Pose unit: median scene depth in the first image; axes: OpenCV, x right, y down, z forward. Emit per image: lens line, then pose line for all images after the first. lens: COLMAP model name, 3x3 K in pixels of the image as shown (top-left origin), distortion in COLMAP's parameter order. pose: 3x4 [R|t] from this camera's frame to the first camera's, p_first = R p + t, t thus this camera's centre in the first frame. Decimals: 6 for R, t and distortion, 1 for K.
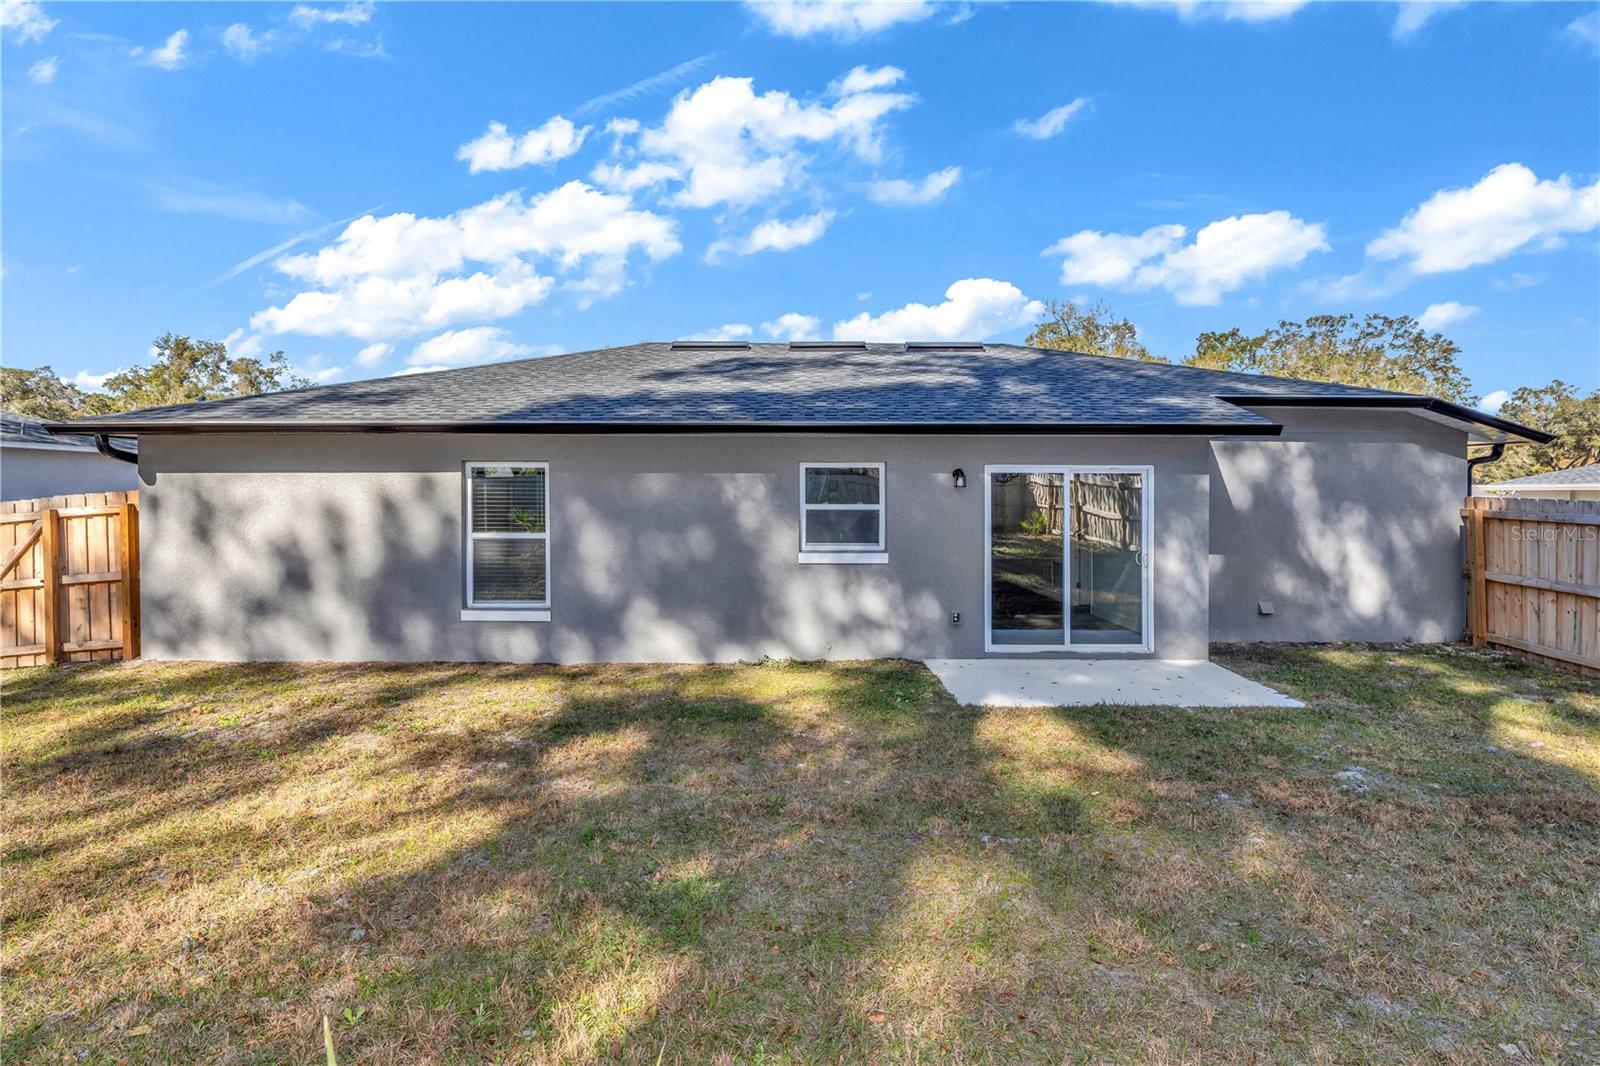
lens RADIAL K [[812.4, 0, 799.4], [0, 812.4, 494.8], [0, 0, 1]] dist [-0.001678, -0.000239]
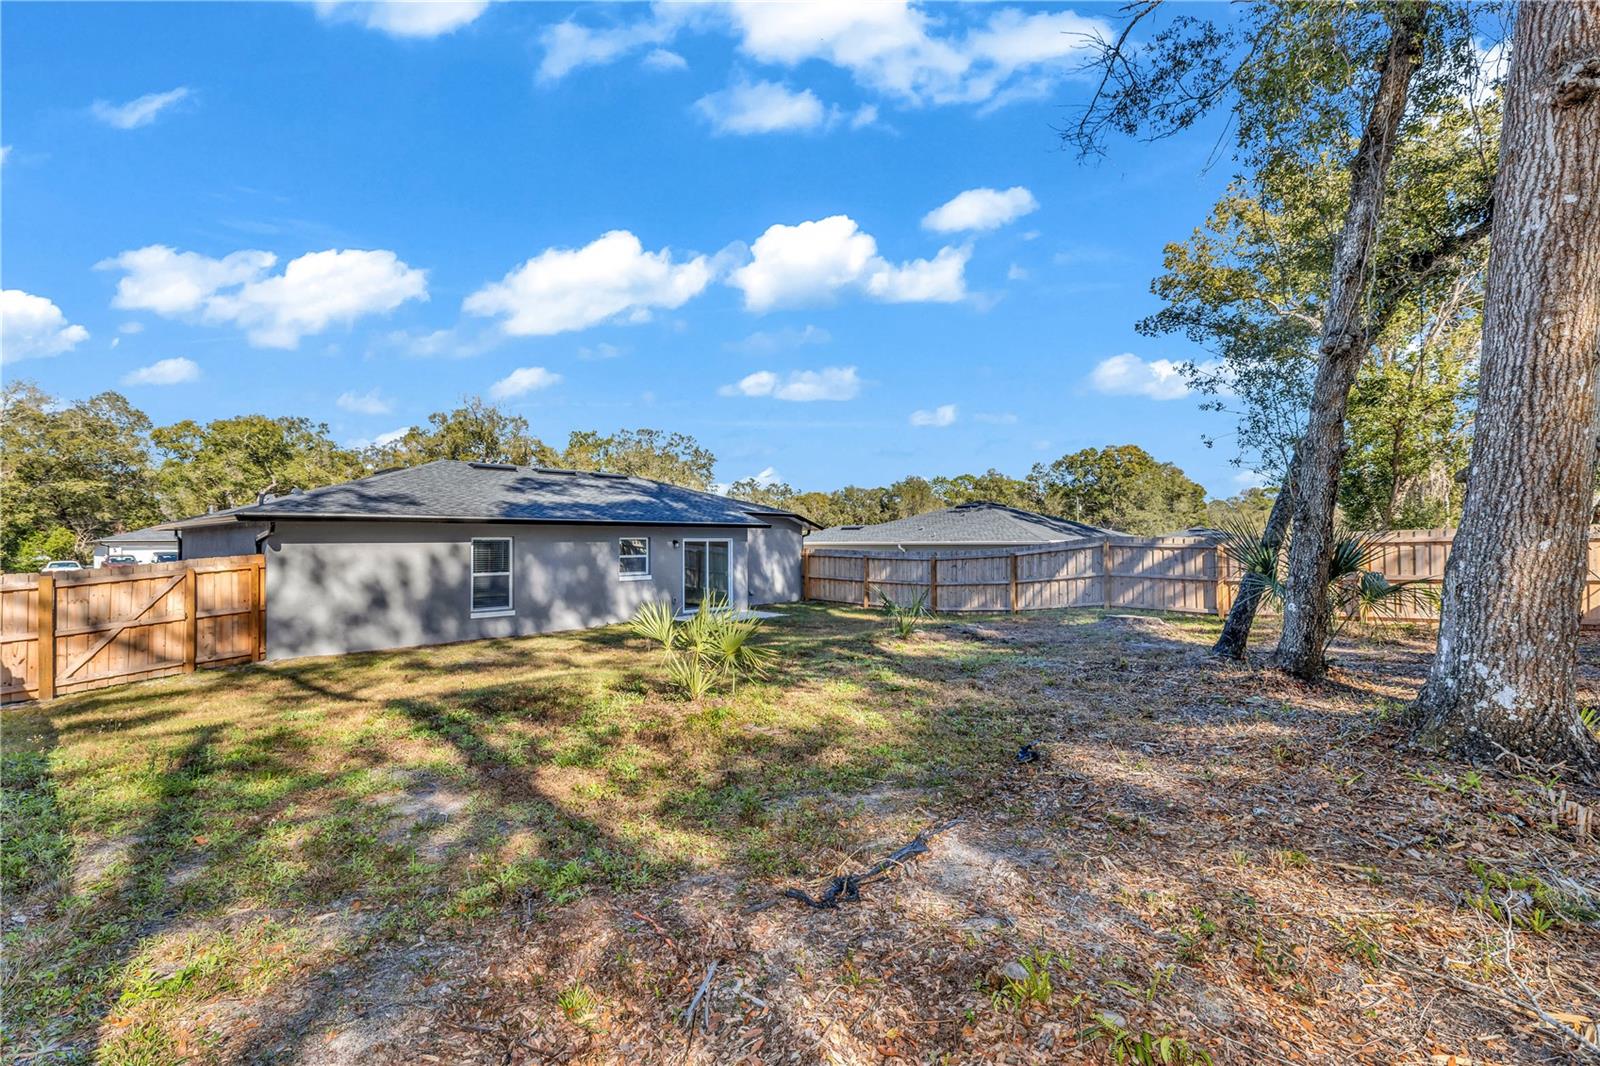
lens RADIAL K [[726.8, 0, 797.0], [0, 726.8, 520.8], [0, 0, 1]] dist [0.002215, 0.000745]
pose [[0.666983, 0.016582, 0.744888, -1.197330], [0.011187, 0.999417, -0.032265, -0.013538], [-0.744989, 0.029853, 0.666409, -0.751671]]
